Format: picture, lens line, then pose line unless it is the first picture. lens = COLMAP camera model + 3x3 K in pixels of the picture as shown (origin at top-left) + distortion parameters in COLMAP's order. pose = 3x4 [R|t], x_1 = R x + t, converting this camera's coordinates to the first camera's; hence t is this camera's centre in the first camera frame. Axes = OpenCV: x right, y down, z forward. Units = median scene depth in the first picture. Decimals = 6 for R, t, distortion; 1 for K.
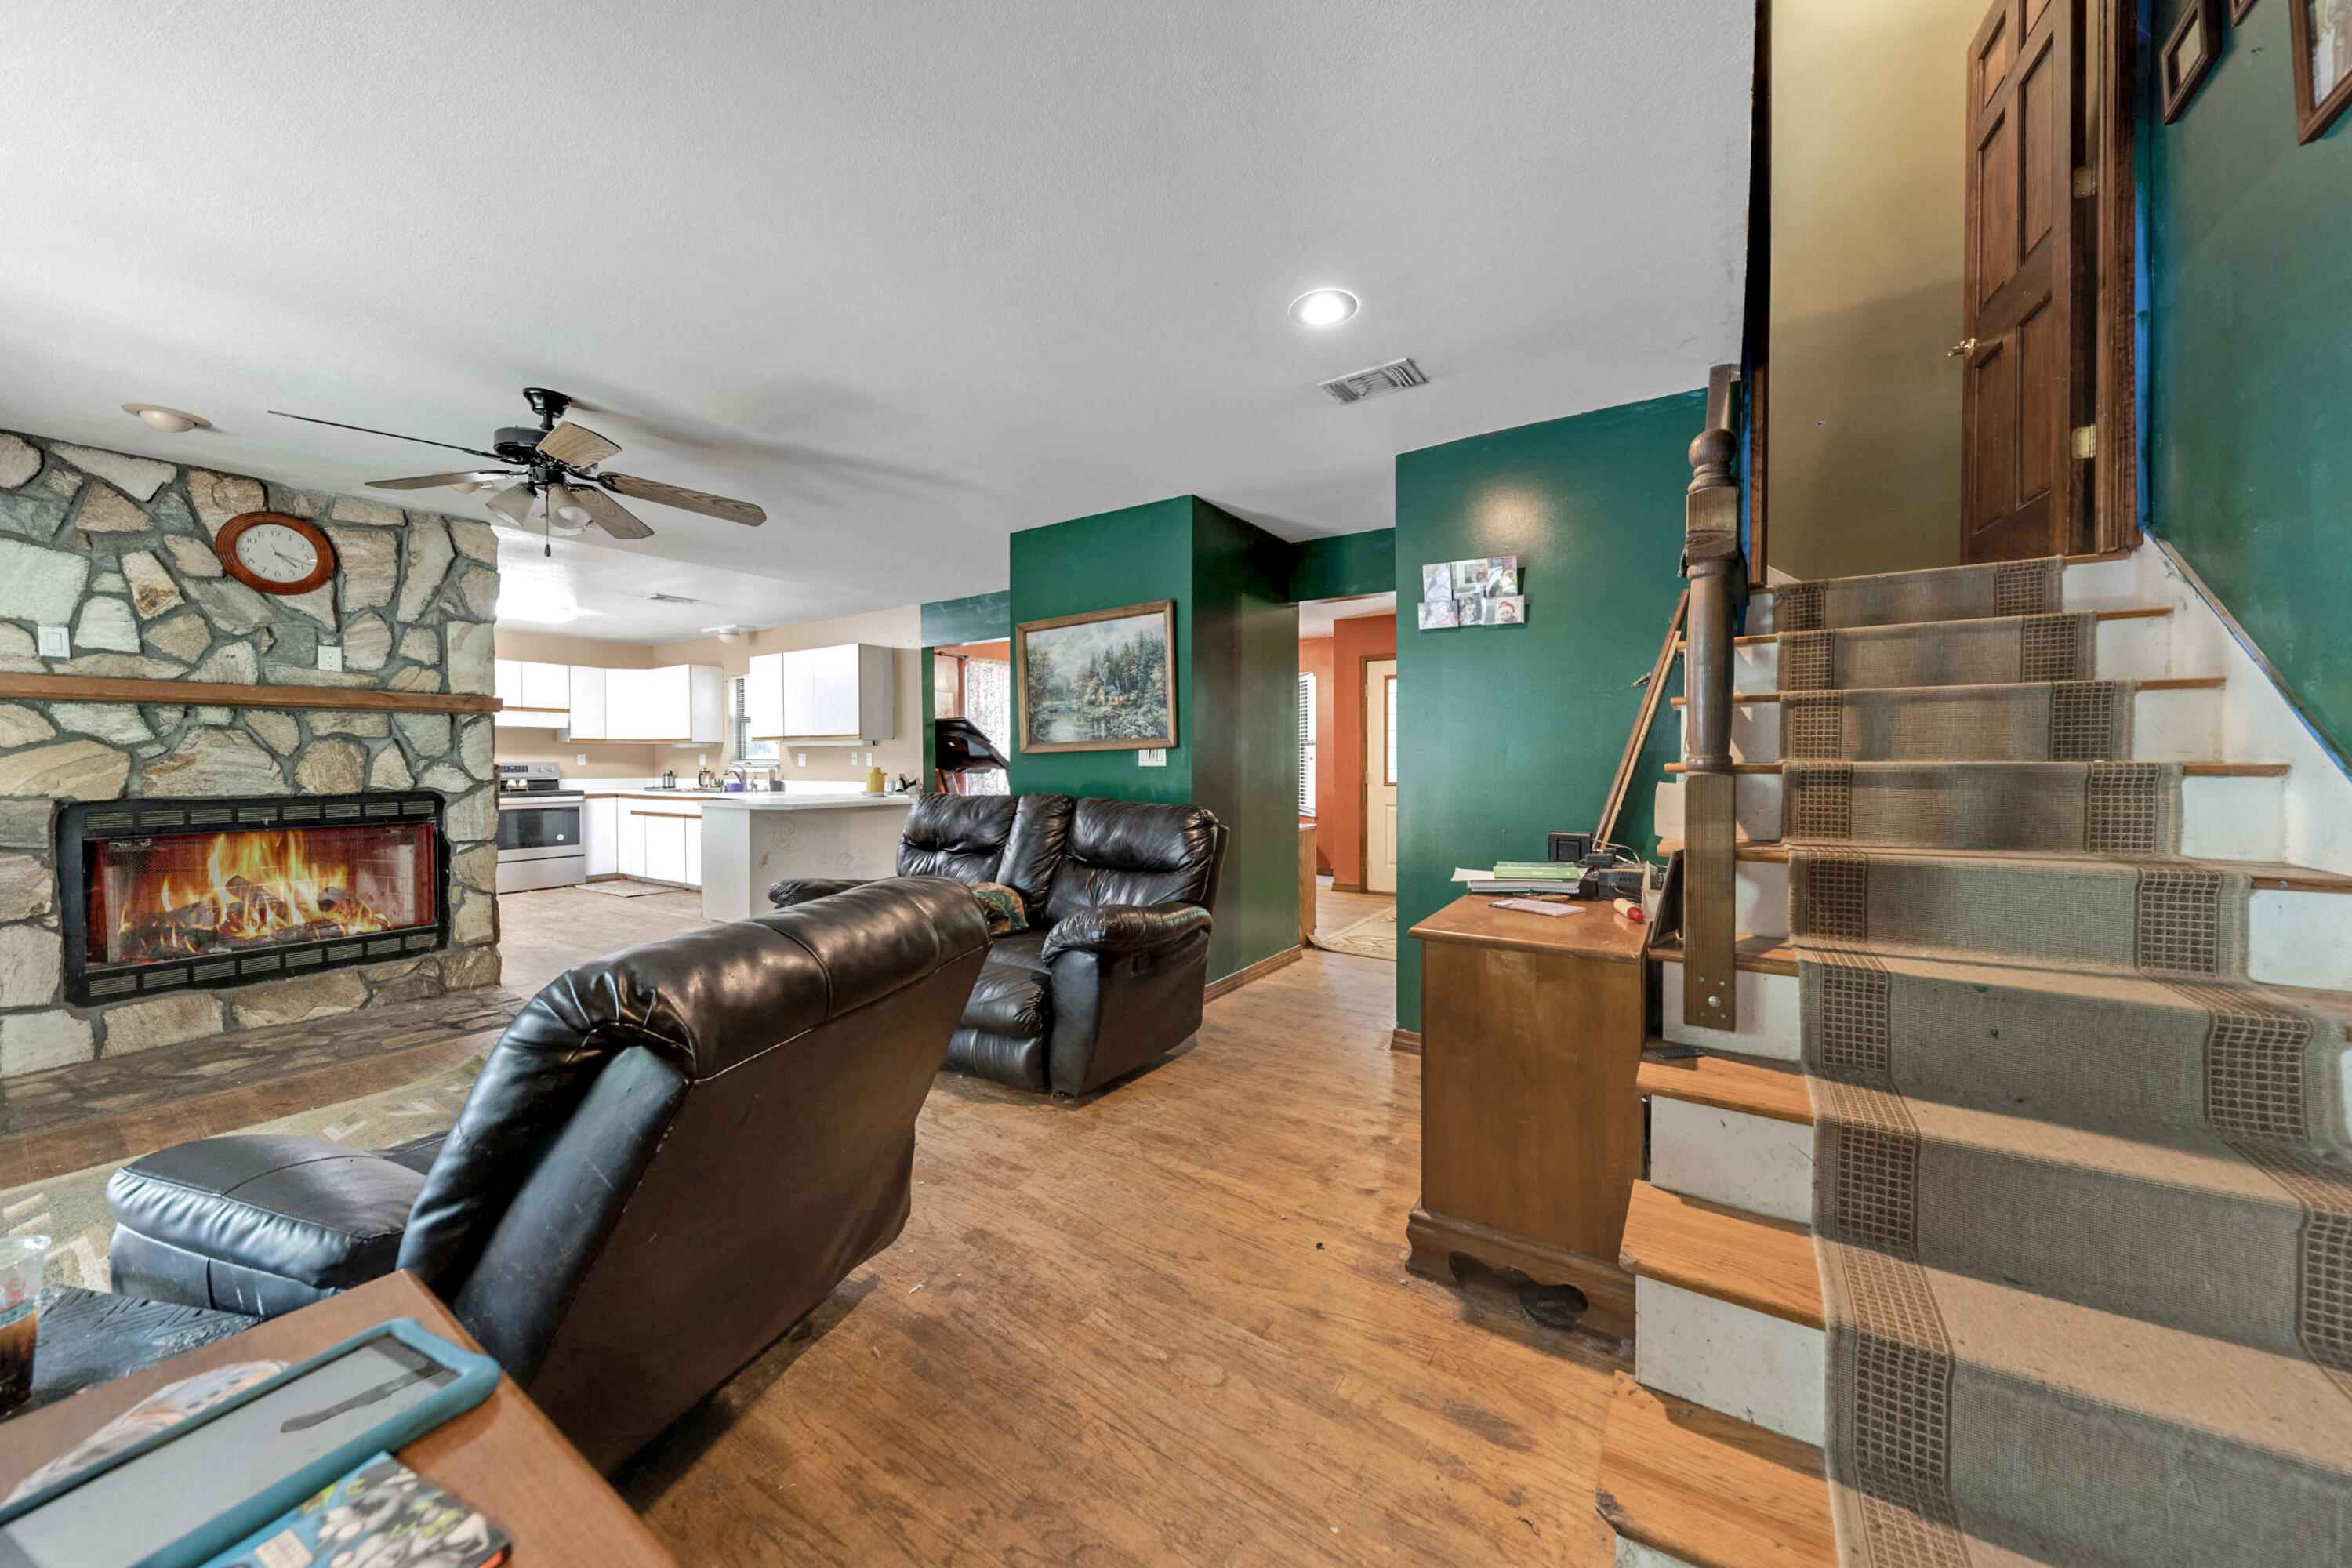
lens RADIAL K [[815.6, 0, 1183.9], [0, 815.6, 759.2], [0, 0, 1]] dist [0.000909, -0.000339]
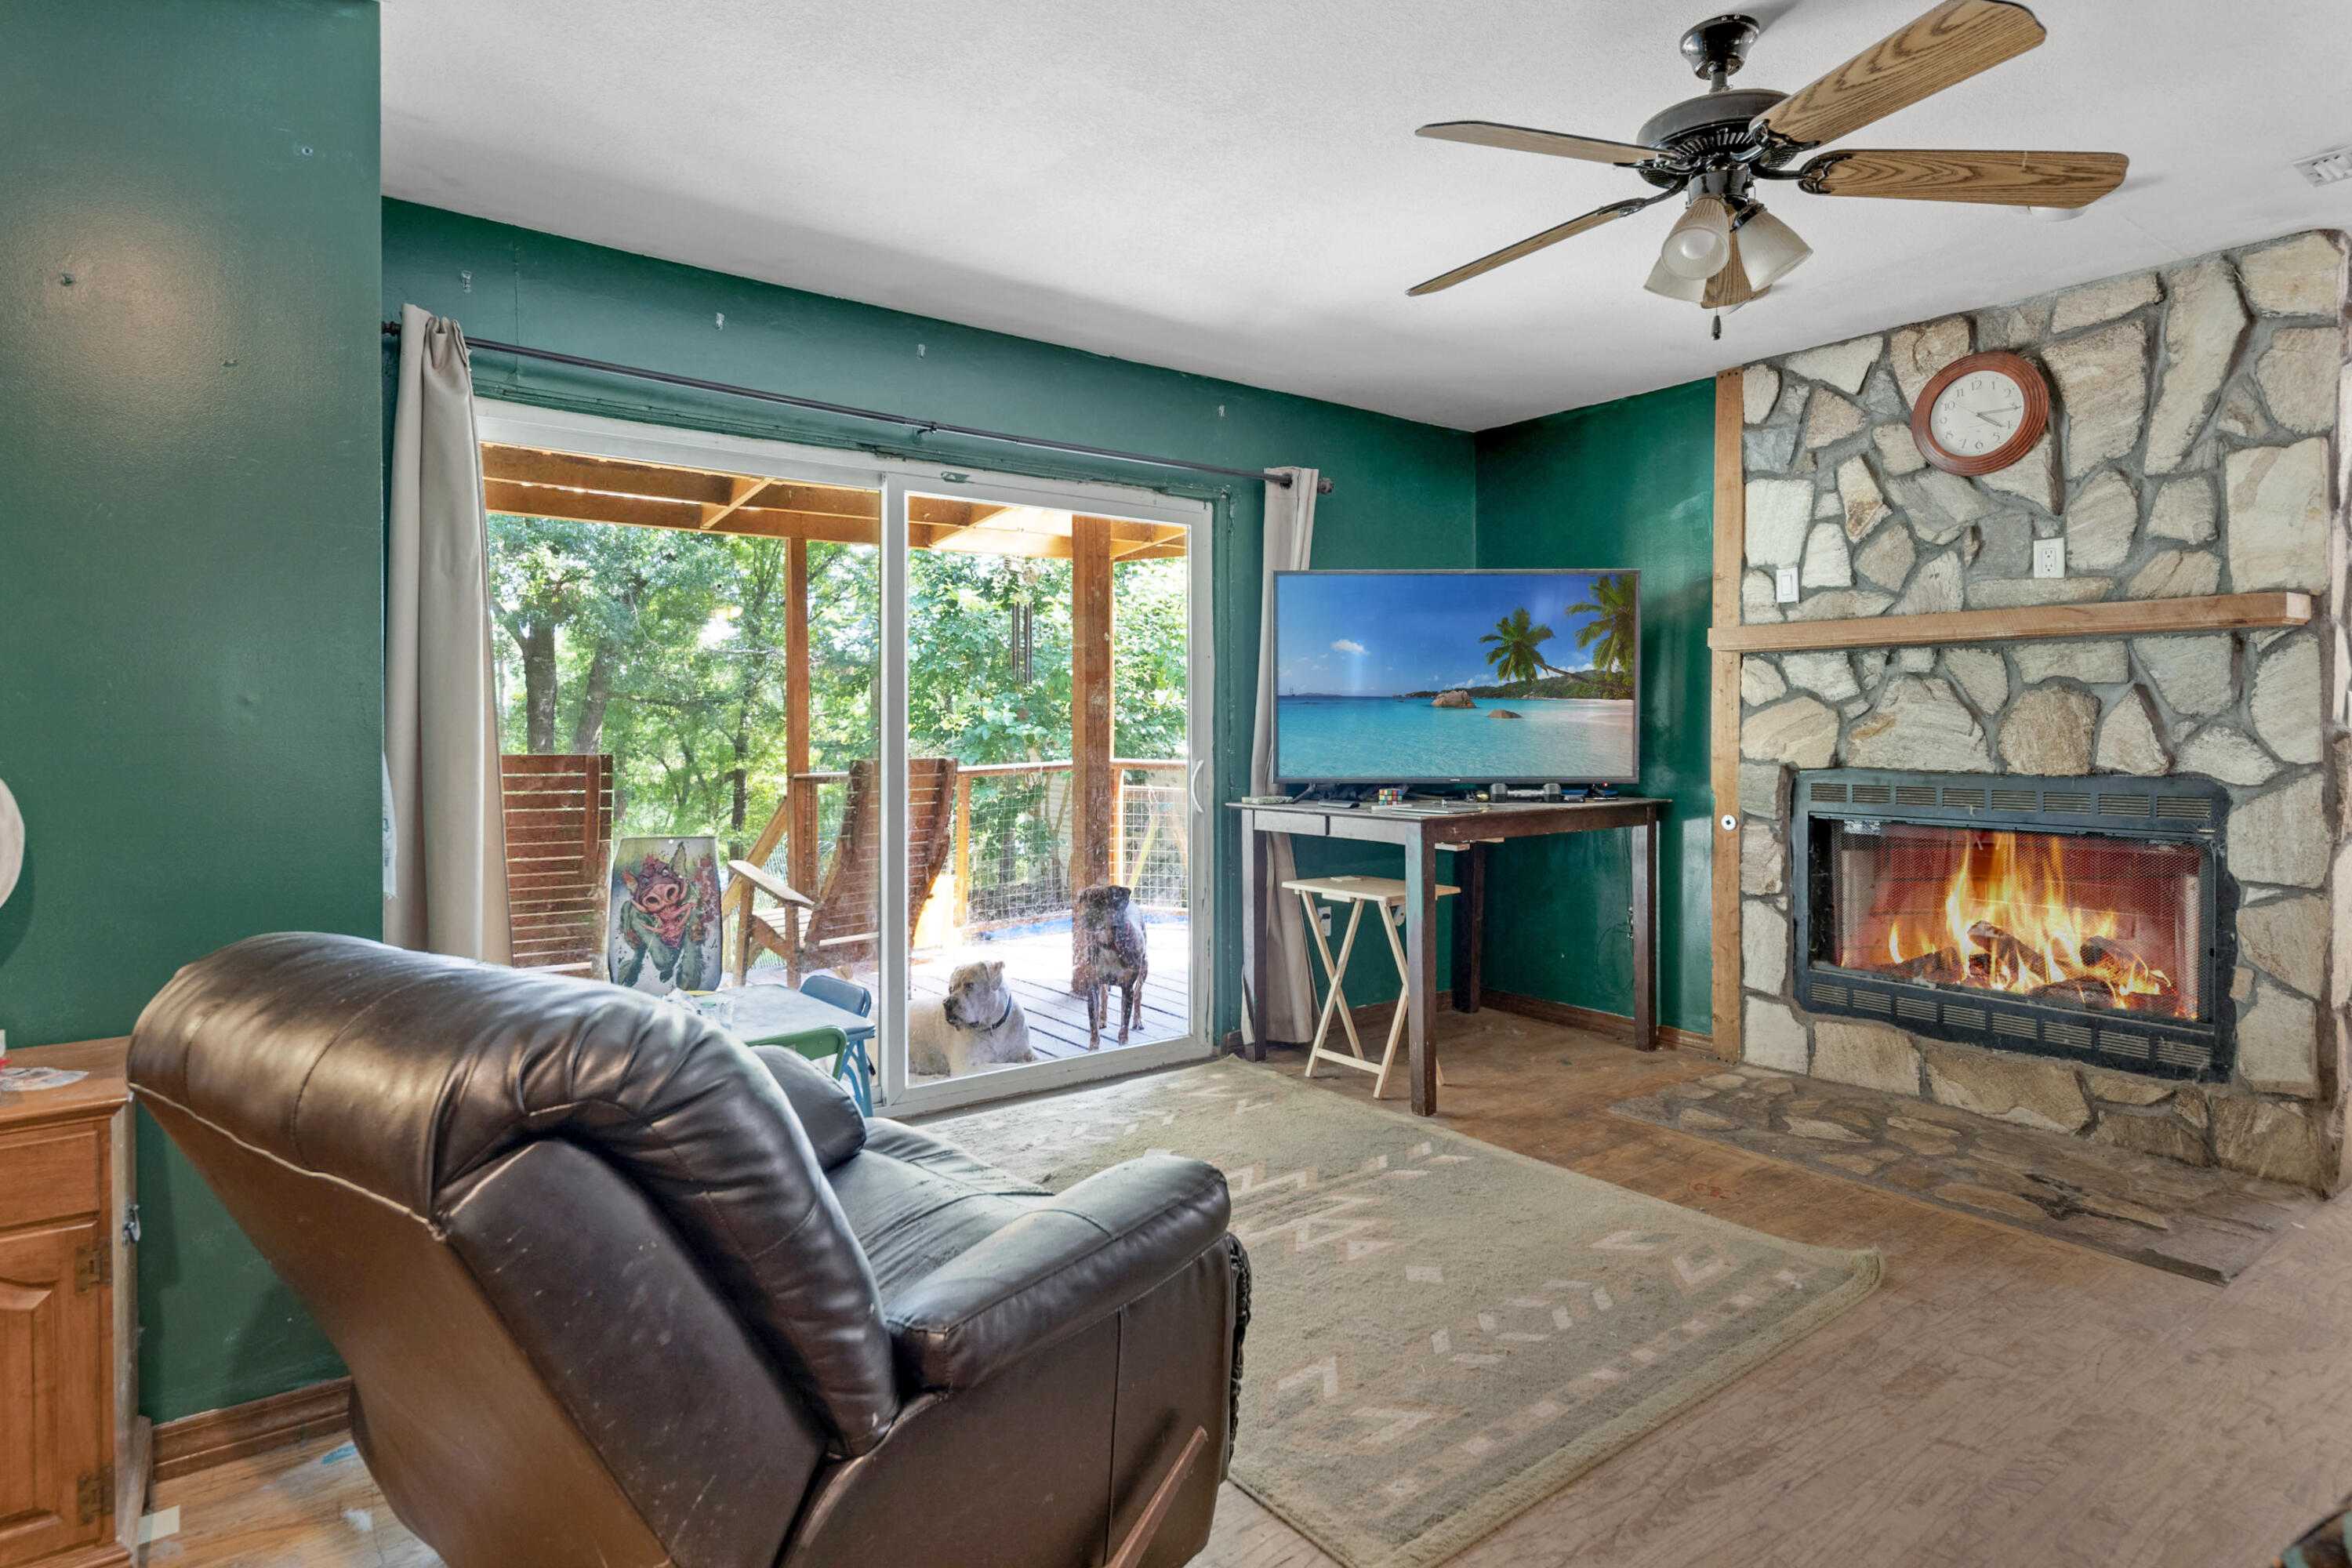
lens RADIAL K [[1234.1, 0, 1165.0], [0, 1234.1, 732.3], [0, 0, 1]] dist [0.004924, -0.000227]
pose [[-0.340540, 0.009988, -0.940177, 0.075106], [-0.002286, 0.999932, 0.011451, 0.000261], [0.940227, 0.006048, -0.340494, 0.676857]]
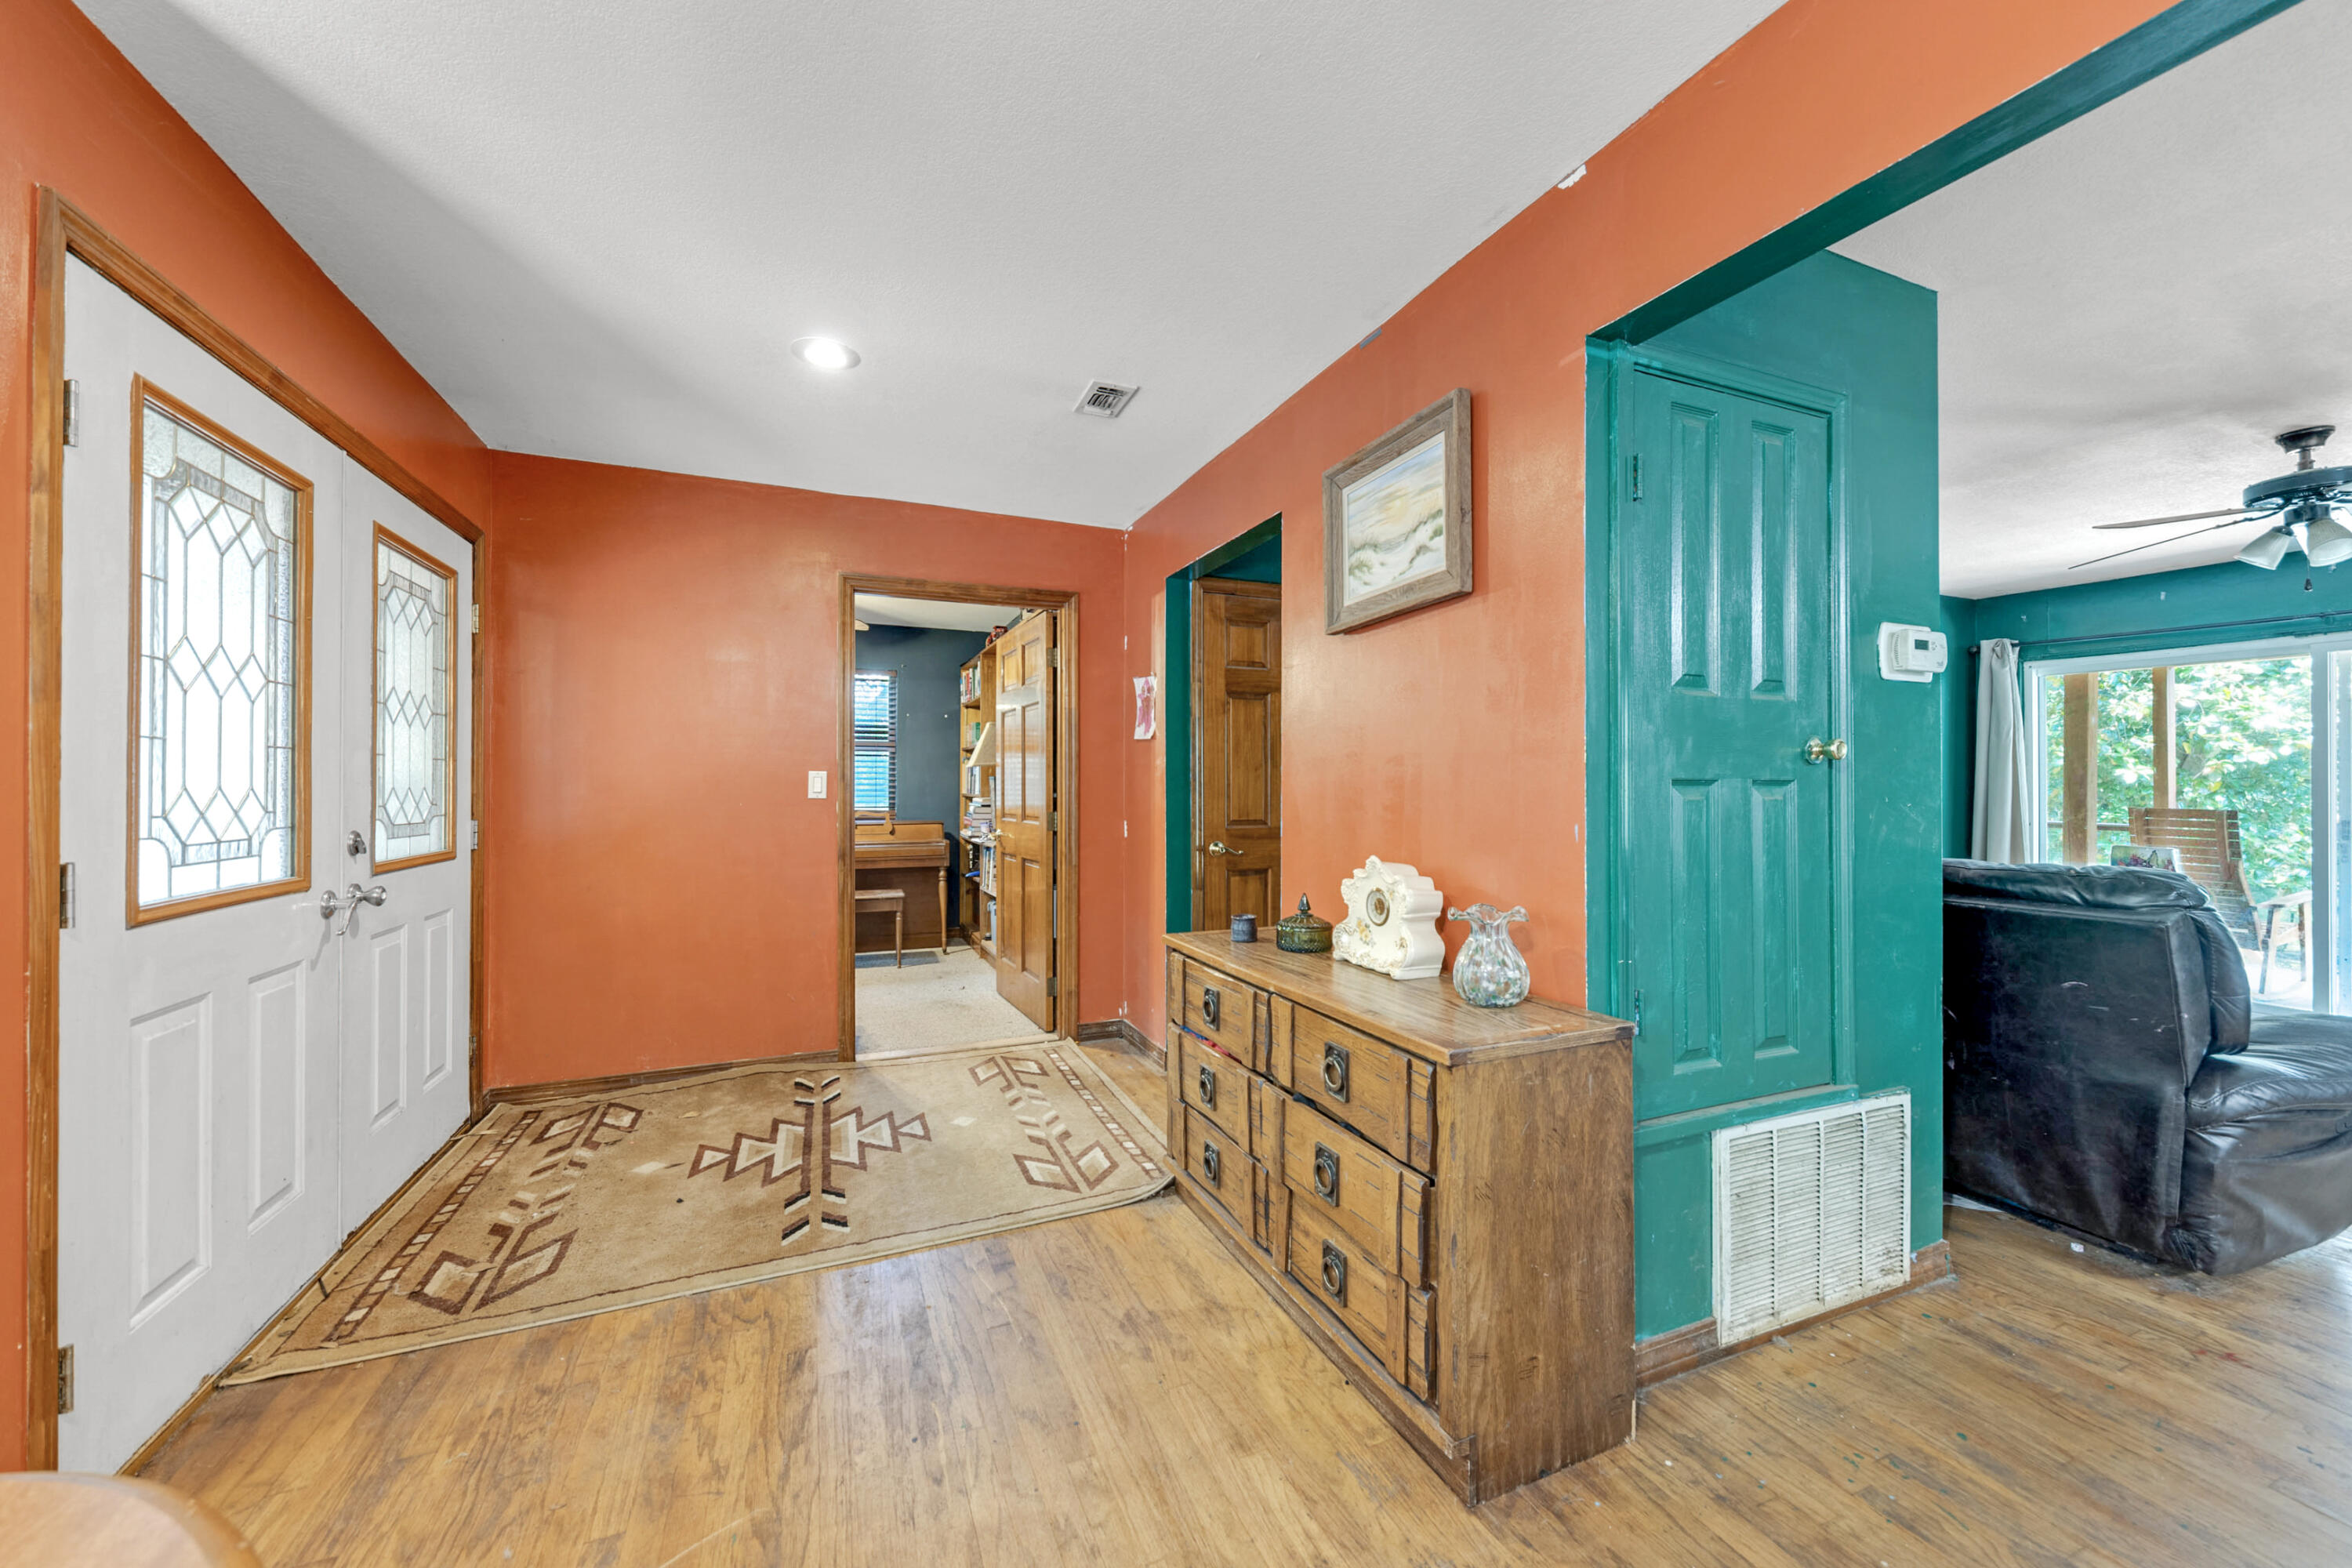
lens RADIAL K [[873.9, 0, 1189.4], [0, 873.9, 786.5], [0, 0, 1]] dist [0.007601, -0.000174]
pose [[-0.823293, 0.004536, 0.567598, -0.200512], [0.003084, 0.999989, -0.003518, -0.002061], [-0.567608, -0.001146, -0.823298, 1.920071]]
